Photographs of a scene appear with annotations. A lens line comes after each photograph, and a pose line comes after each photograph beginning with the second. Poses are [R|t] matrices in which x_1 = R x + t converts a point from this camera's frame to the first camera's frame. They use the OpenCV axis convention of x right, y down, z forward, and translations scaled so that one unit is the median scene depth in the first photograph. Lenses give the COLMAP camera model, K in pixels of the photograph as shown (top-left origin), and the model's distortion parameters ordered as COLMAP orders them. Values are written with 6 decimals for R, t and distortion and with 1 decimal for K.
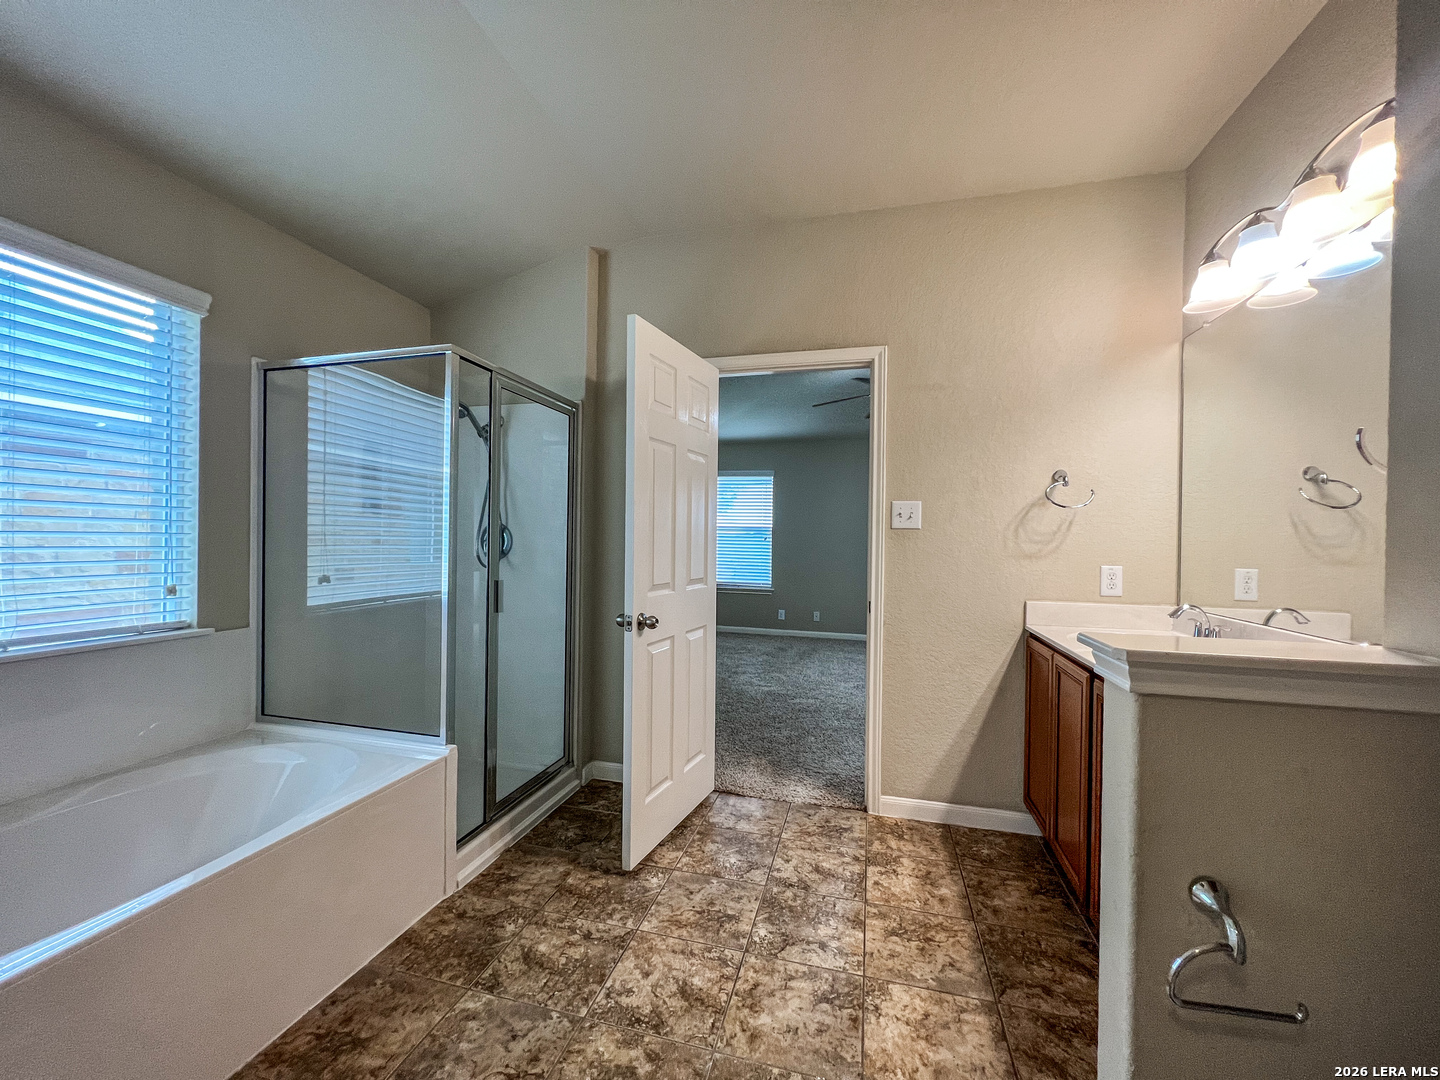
lens RADIAL K [[576.4, 0, 715.2], [0, 576.4, 540.5], [0, 0, 1]] dist [-0.000192, 0.000294]
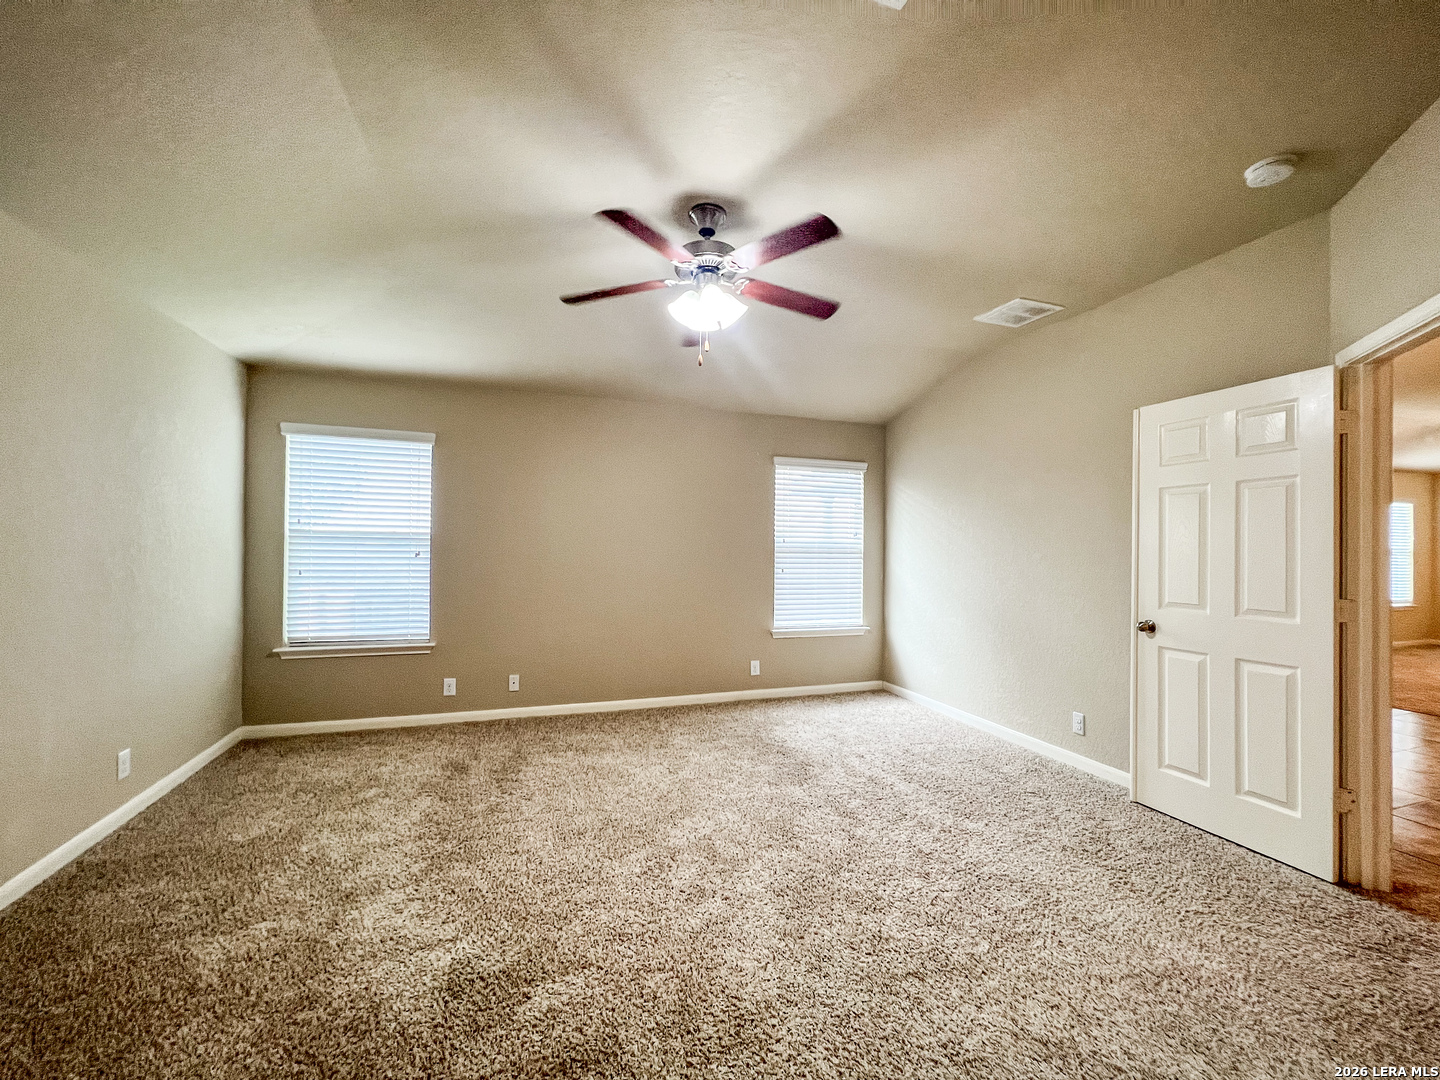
lens RADIAL K [[576.4, 0, 715.2], [0, 576.4, 540.5], [0, 0, 1]] dist [-0.000192, 0.000294]
pose [[0.832421, 0.003616, 0.554132, 0.017228], [0.003133, 0.999932, -0.011232, -0.008592], [-0.554135, 0.011086, 0.832353, 0.380138]]
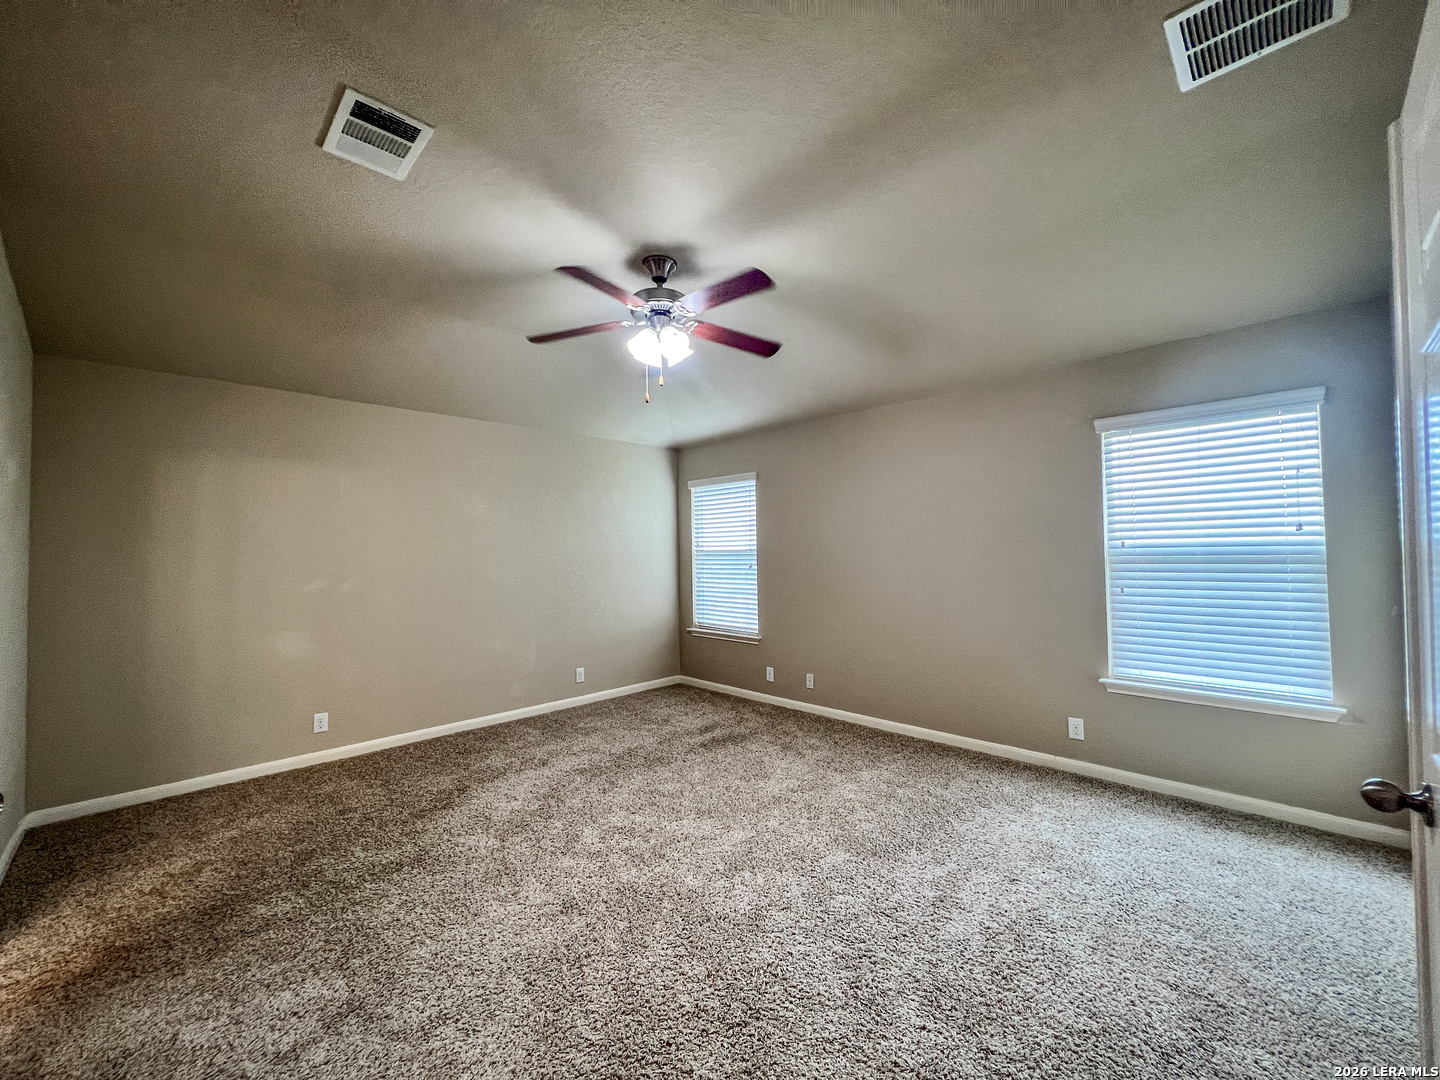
lens RADIAL K [[576.4, 0, 715.2], [0, 576.4, 540.5], [0, 0, 1]] dist [-0.000192, 0.000294]
pose [[0.860027, -0.038167, -0.508820, 0.423606], [0.022799, 0.999077, -0.036407, -0.009824], [0.509740, 0.019711, 0.860103, 0.359137]]
